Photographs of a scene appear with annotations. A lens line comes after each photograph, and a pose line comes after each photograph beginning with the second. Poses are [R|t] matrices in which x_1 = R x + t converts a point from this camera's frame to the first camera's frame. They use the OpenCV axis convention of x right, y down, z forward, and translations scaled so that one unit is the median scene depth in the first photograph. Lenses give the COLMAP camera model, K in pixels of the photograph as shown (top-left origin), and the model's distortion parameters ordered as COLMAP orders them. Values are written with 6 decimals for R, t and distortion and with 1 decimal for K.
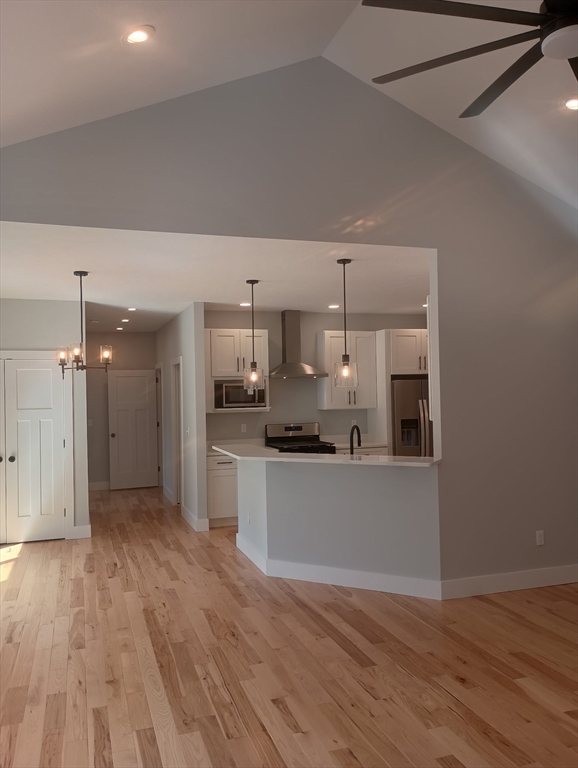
lens RADIAL K [[633.9, 0, 293.2], [0, 633.9, 380.2], [0, 0, 1]] dist [0.055569, -0.070972]
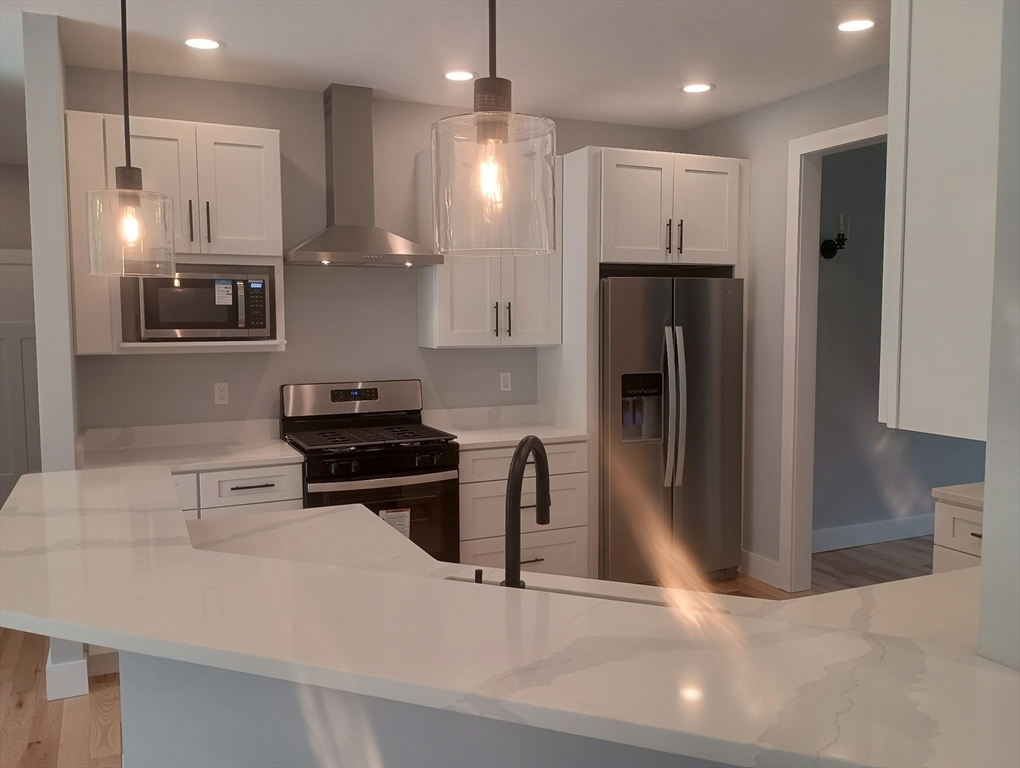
lens RADIAL K [[841.8, 0, 511.0], [0, 841.8, 379.8], [0, 0, 1]] dist [0.055569, -0.070972]
pose [[0.993606, 0.008174, 0.112605, 0.056876], [-0.018749, 0.995473, 0.093176, 0.023700], [-0.111334, -0.094691, 0.989262, 0.694848]]
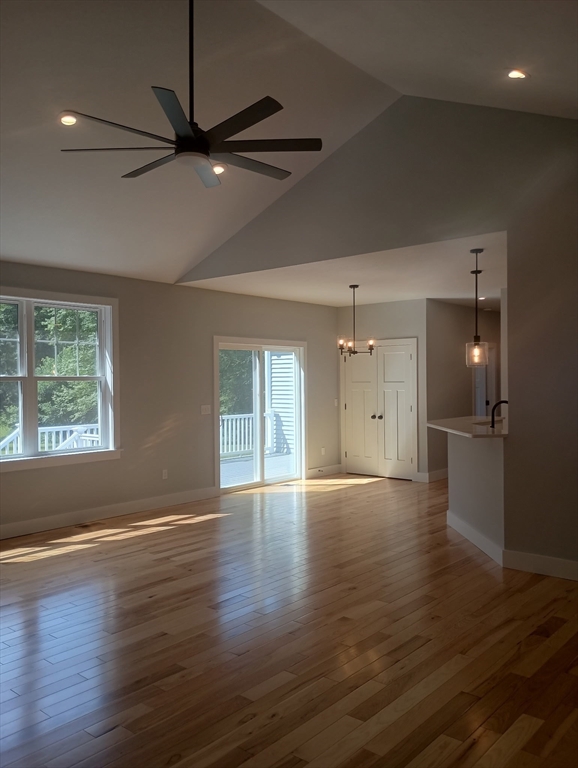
lens RADIAL K [[633.9, 0, 295.2], [0, 633.9, 376.2], [0, 0, 1]] dist [0.055569, -0.070972]
pose [[0.521883, 0.008585, -0.852974, 0.816088], [0.016235, 0.999668, 0.019995, 0.002716], [0.852862, -0.024283, 0.521571, 0.142159]]
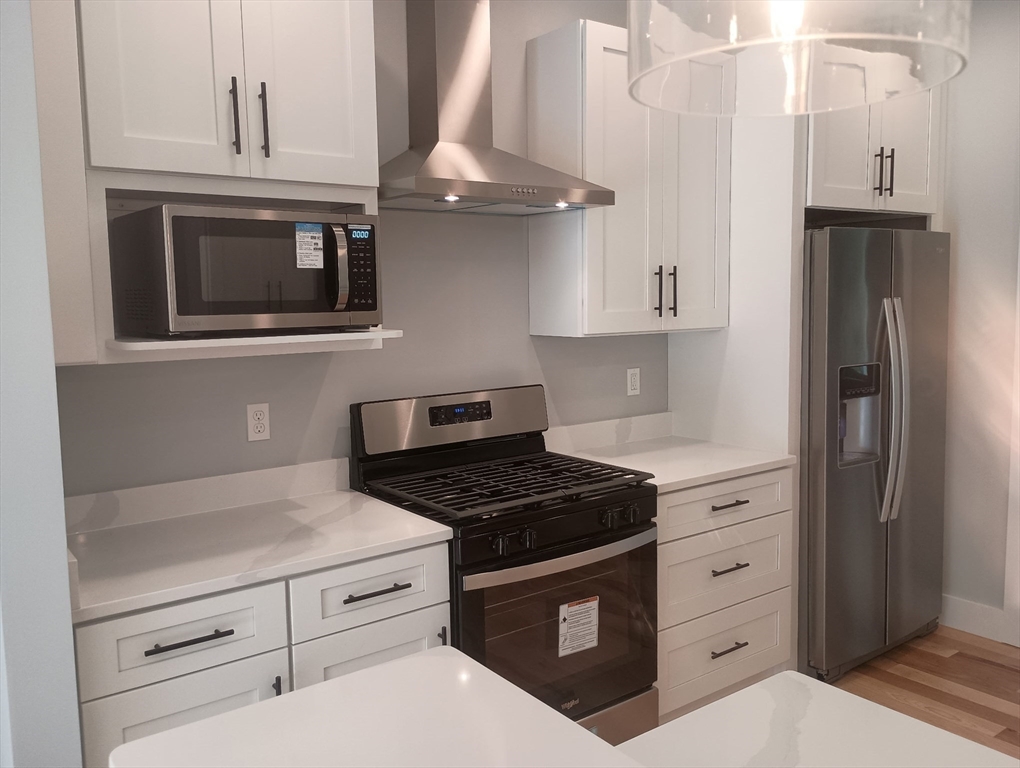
lens RADIAL K [[841.8, 0, 509.6], [0, 841.8, 377.2], [0, 0, 1]] dist [0.055569, -0.070972]
pose [[0.950428, -0.026085, 0.309849, -0.127090], [-0.008440, 0.993944, 0.109565, 0.037323], [-0.310830, -0.106748, 0.944452, 1.007763]]
